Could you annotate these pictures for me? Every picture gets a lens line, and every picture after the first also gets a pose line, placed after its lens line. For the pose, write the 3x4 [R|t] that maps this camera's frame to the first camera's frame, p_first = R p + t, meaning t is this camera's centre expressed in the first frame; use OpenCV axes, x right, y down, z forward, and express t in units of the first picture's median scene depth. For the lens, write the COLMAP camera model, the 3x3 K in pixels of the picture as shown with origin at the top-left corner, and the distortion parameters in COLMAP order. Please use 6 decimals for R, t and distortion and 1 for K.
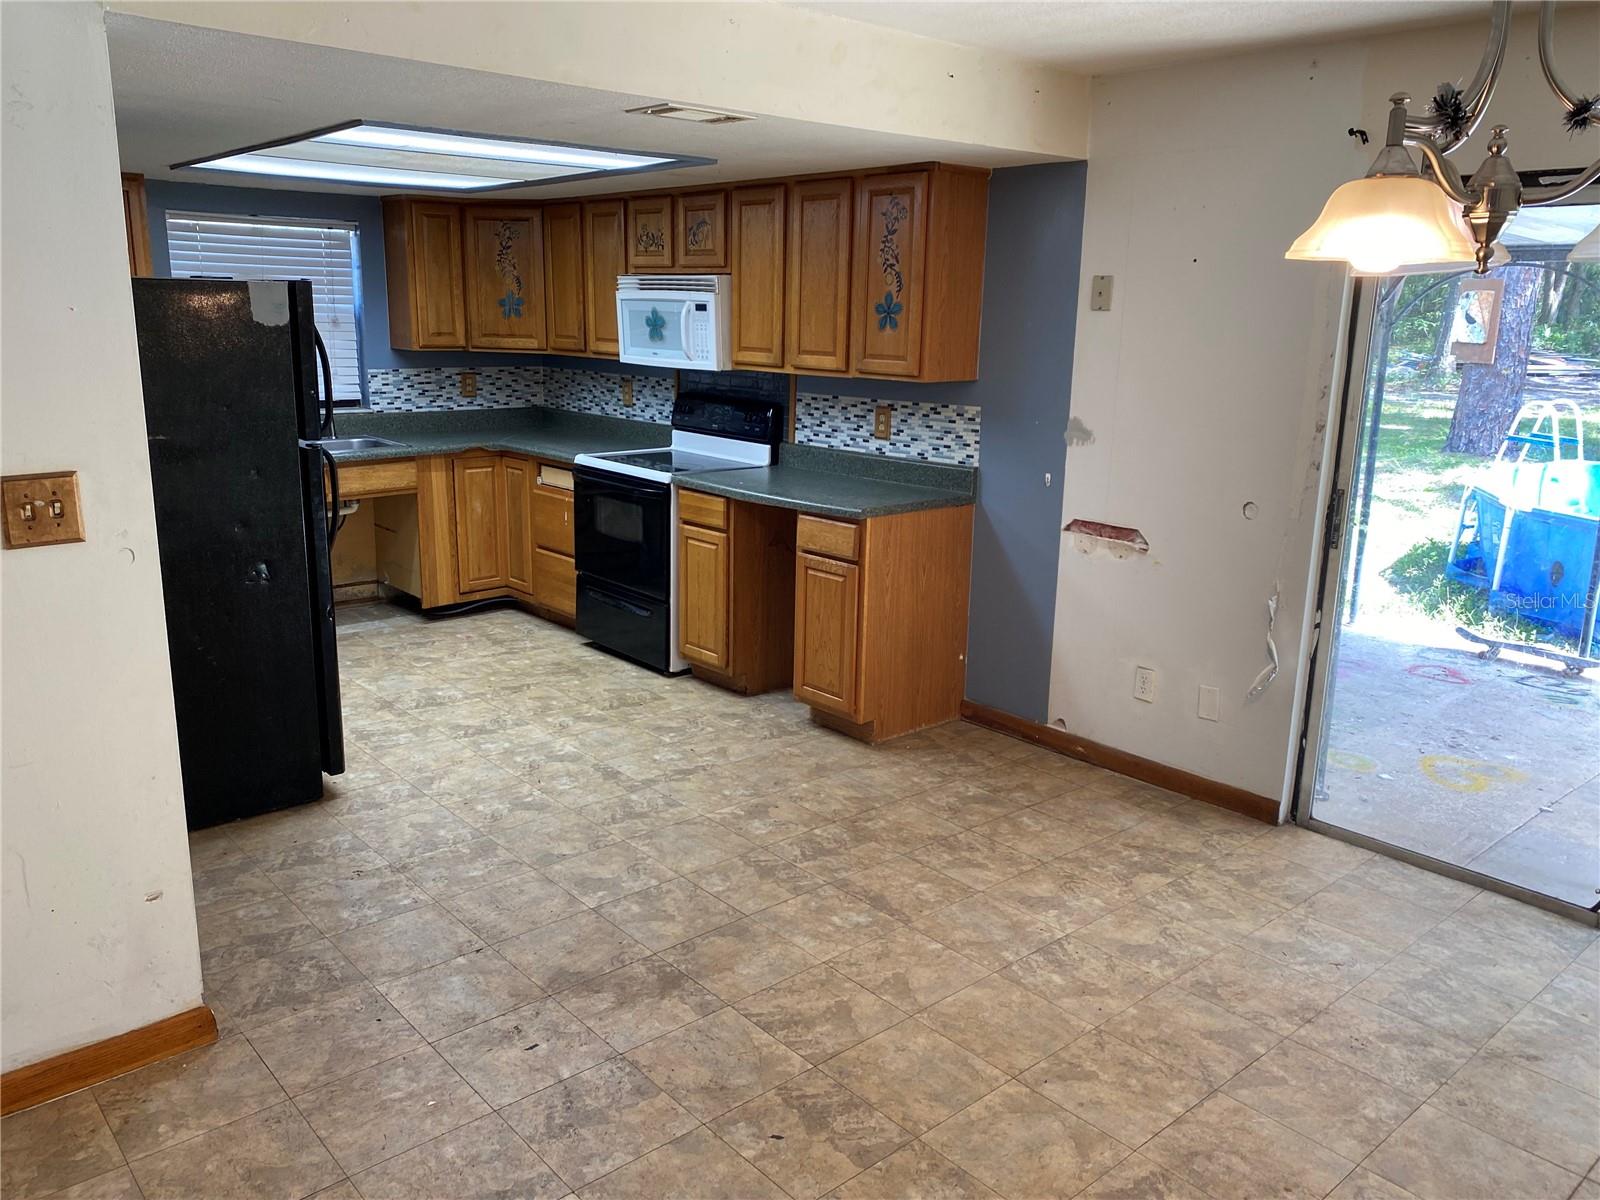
lens RADIAL K [[1214.4, 0, 795.7], [0, 1214.4, 583.1], [0, 0, 1]] dist [0.018655, -0.030963]
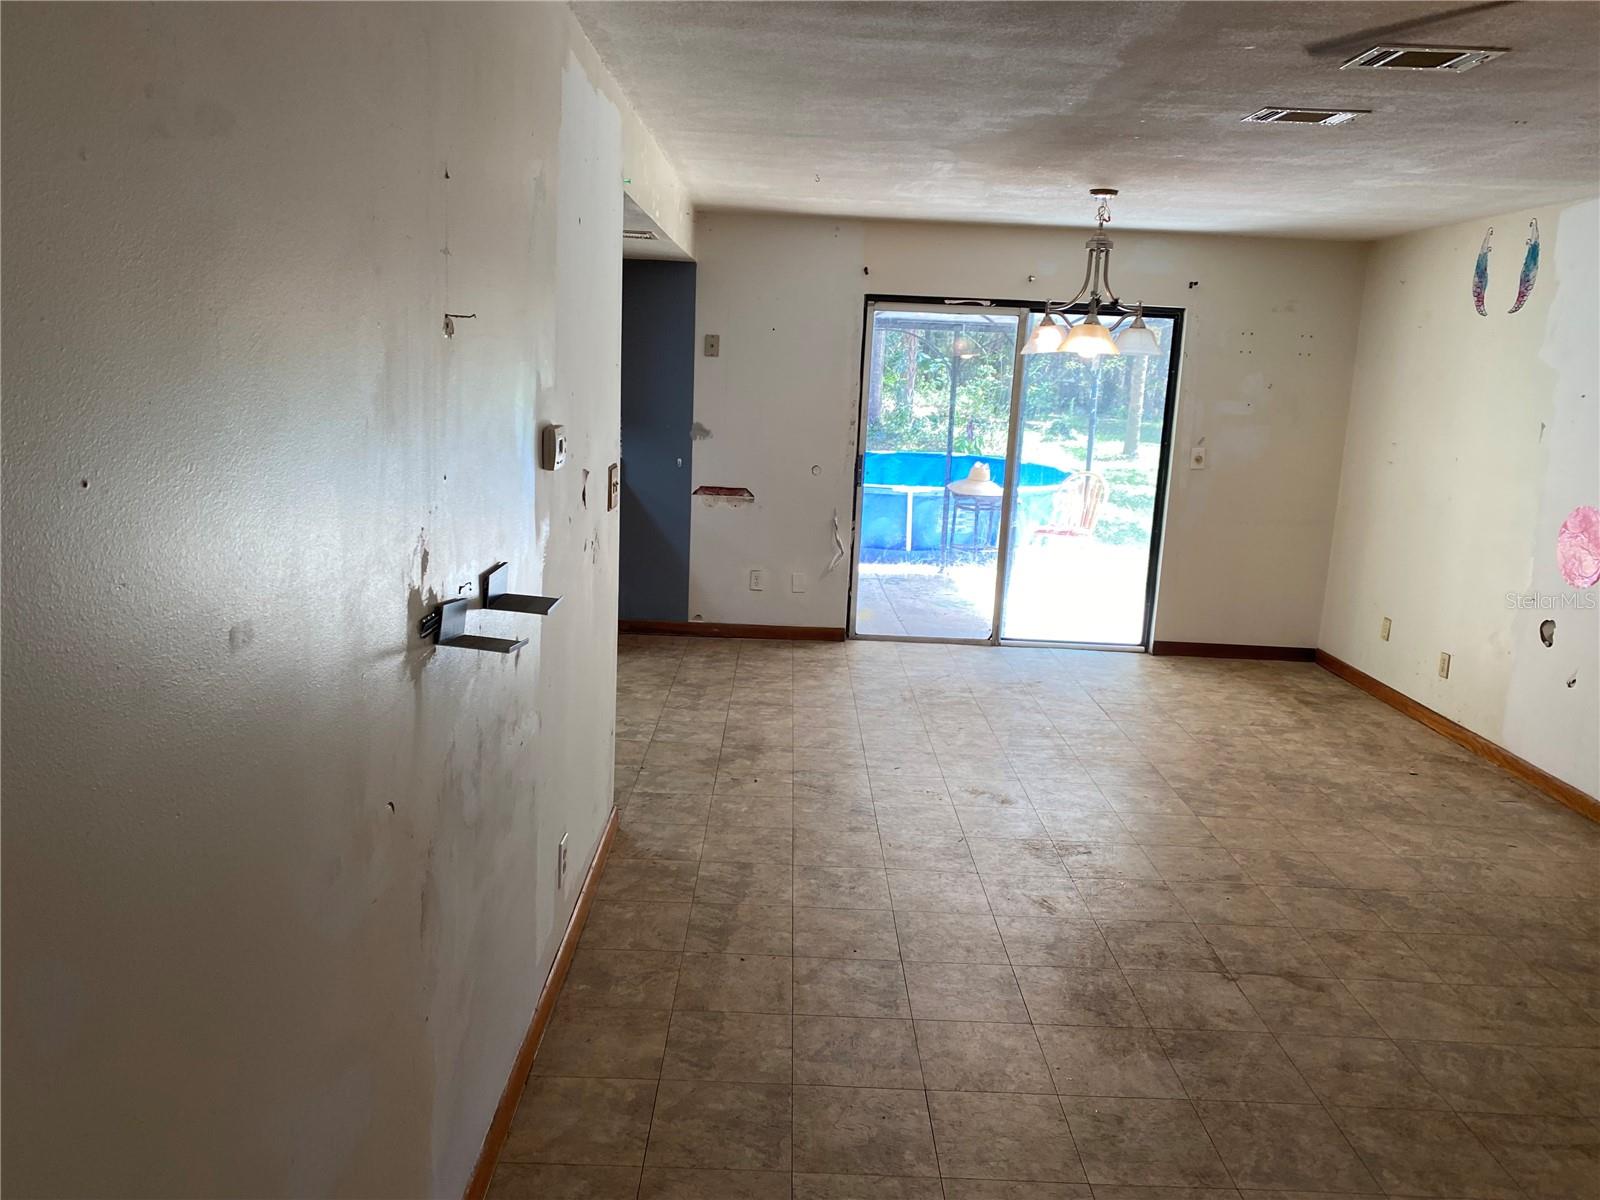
lens RADIAL K [[1214.4, 0, 787.4], [0, 1214.4, 598.4], [0, 0, 1]] dist [0.018655, -0.030963]
pose [[0.662316, -0.139478, 0.736128, -0.942566], [0.137760, 0.988438, 0.063338, 0.008178], [-0.736451, 0.059459, 0.673873, -0.157582]]
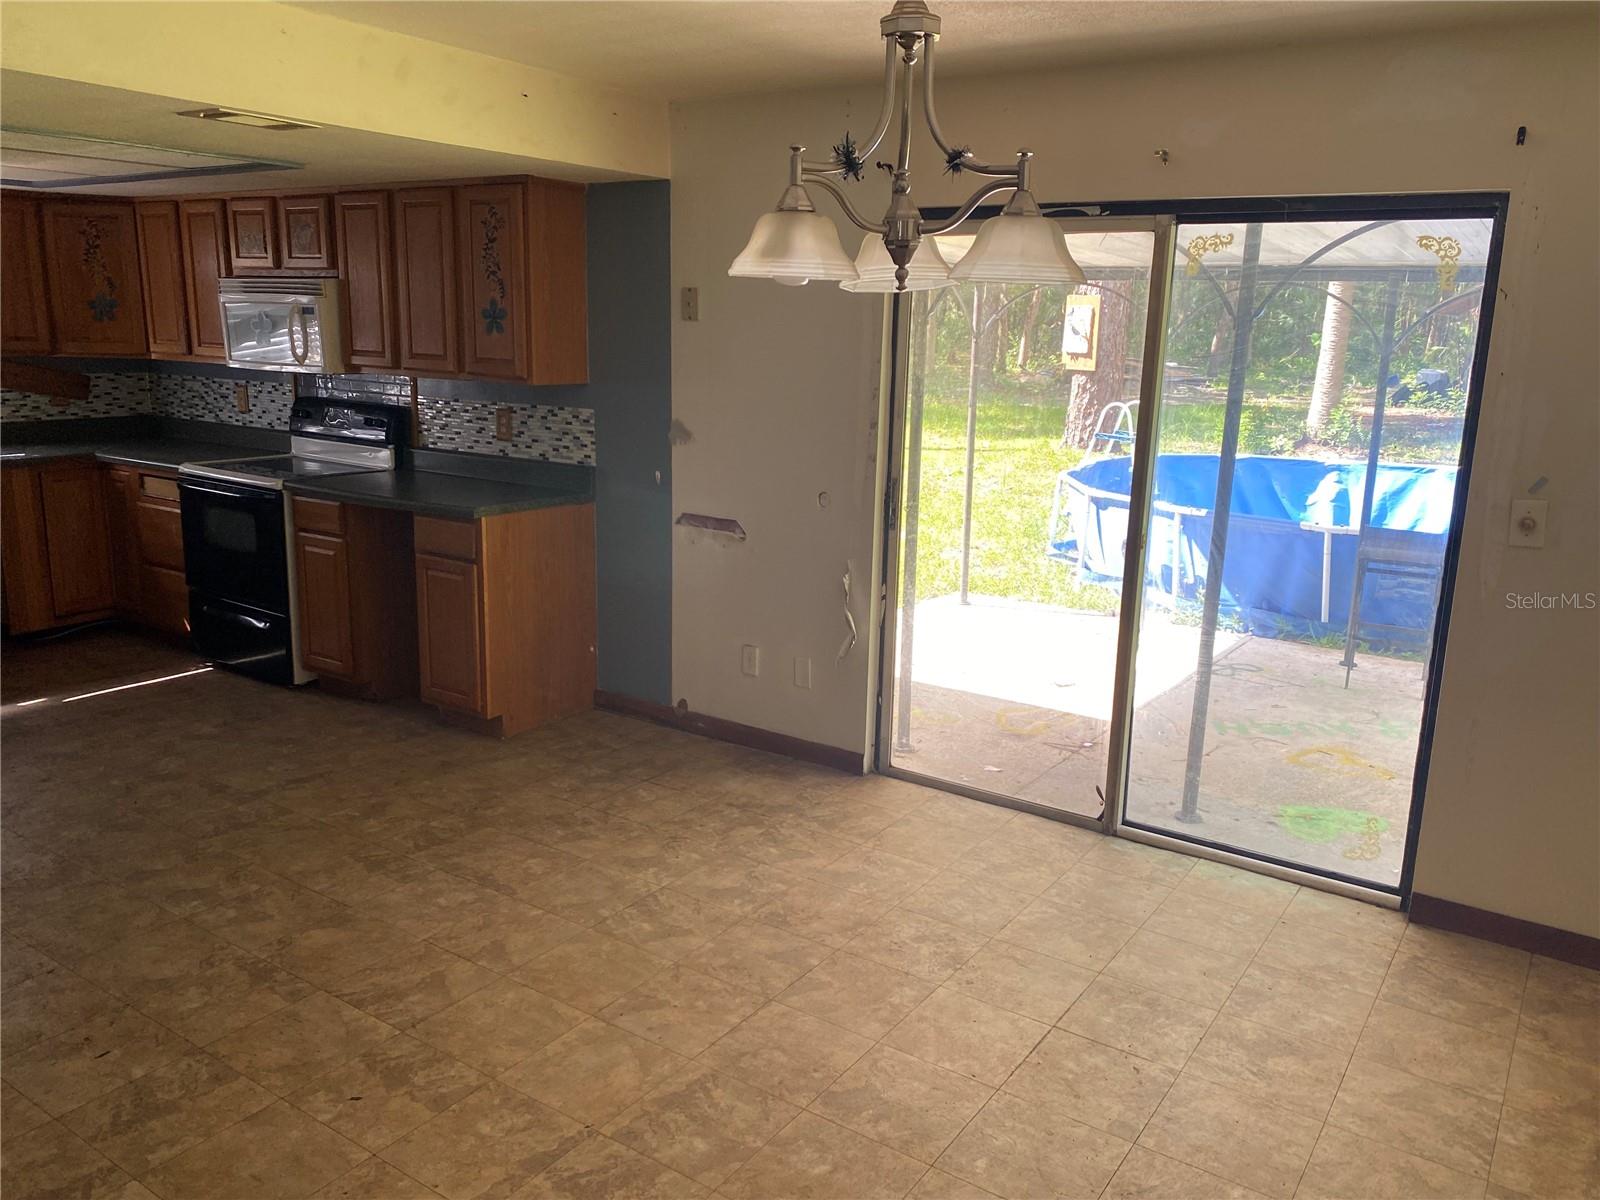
lens RADIAL K [[1214.4, 0, 830.2], [0, 1214.4, 586.4], [0, 0, 1]] dist [0.018655, -0.030963]
pose [[0.963344, -0.048596, 0.263832, 0.072286], [0.049581, 0.998766, 0.002931, 0.017250], [-0.263649, 0.010257, 0.964564, -0.075248]]
